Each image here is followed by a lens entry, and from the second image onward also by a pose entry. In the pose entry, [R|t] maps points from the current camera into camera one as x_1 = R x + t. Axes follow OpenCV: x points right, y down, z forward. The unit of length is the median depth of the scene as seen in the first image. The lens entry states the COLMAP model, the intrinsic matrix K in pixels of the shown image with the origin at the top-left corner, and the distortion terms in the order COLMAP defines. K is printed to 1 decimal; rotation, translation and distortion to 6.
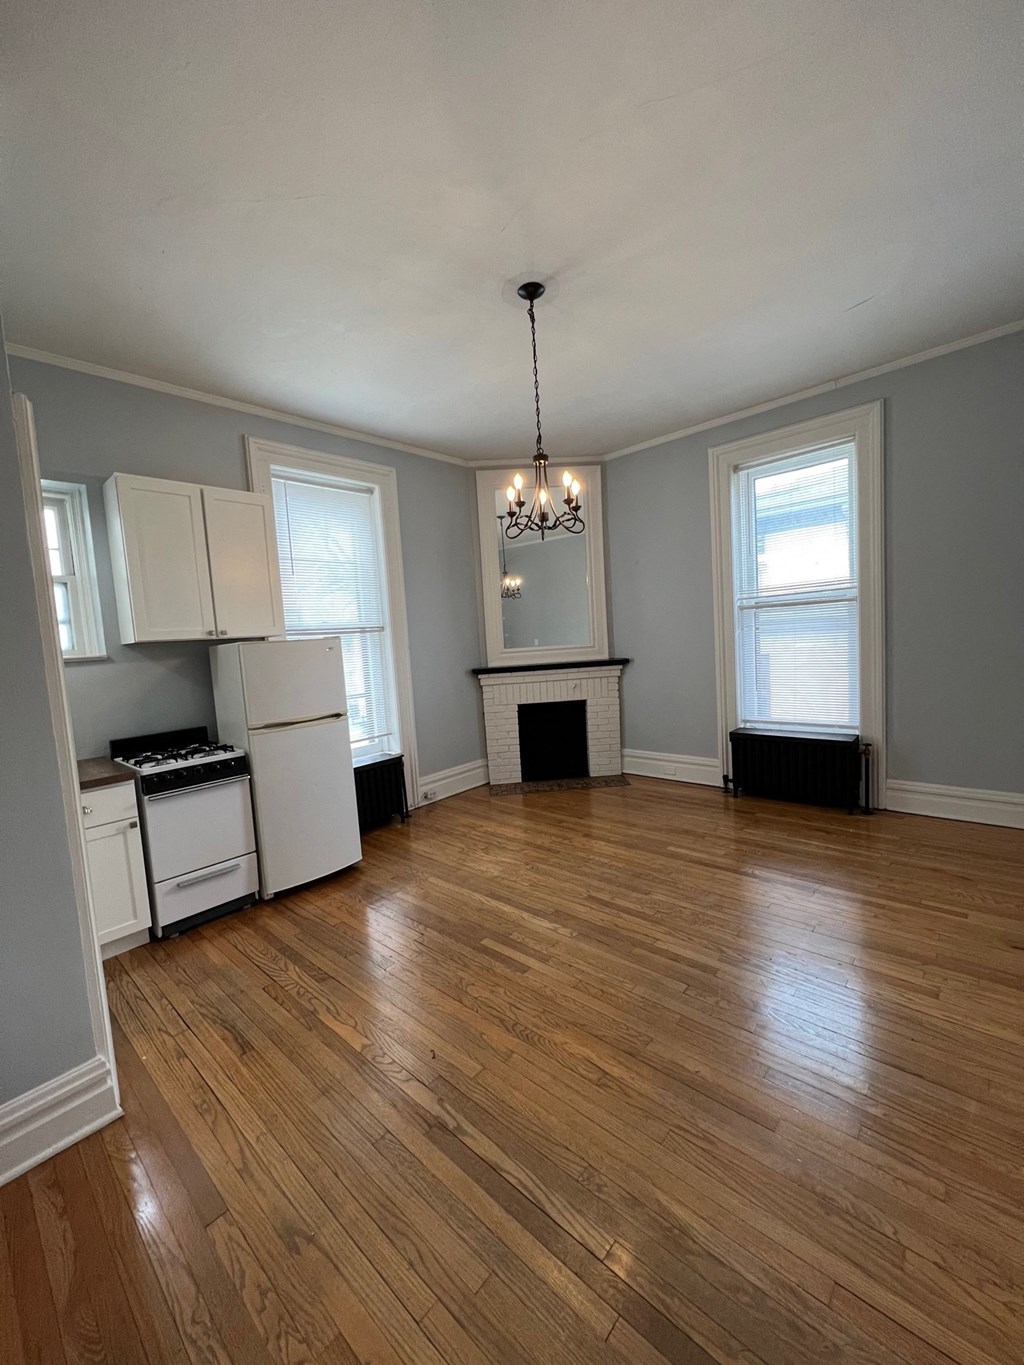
lens RADIAL K [[543.7, 0, 513.7], [0, 543.7, 681.1], [0, 0, 1]] dist [-0.000727, 0.000747]
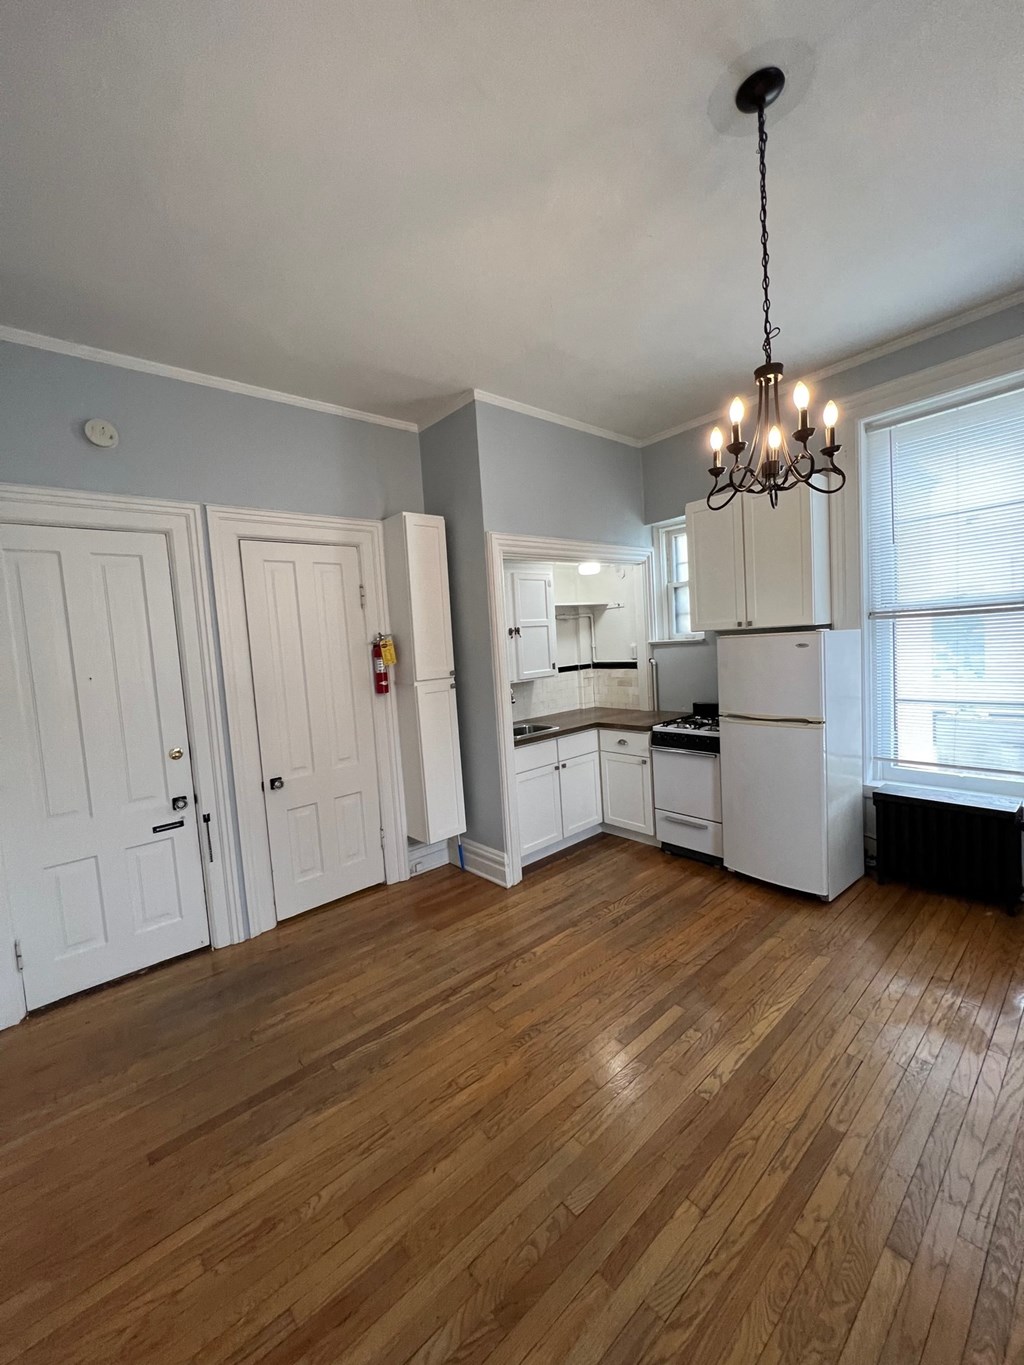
lens RADIAL K [[543.7, 0, 513.7], [0, 543.7, 681.1], [0, 0, 1]] dist [-0.000727, 0.000747]
pose [[-0.115033, 0.140867, -0.983323, 0.726751], [-0.009724, 0.989687, 0.142916, -0.152049], [0.993314, 0.026002, -0.112477, 0.795059]]
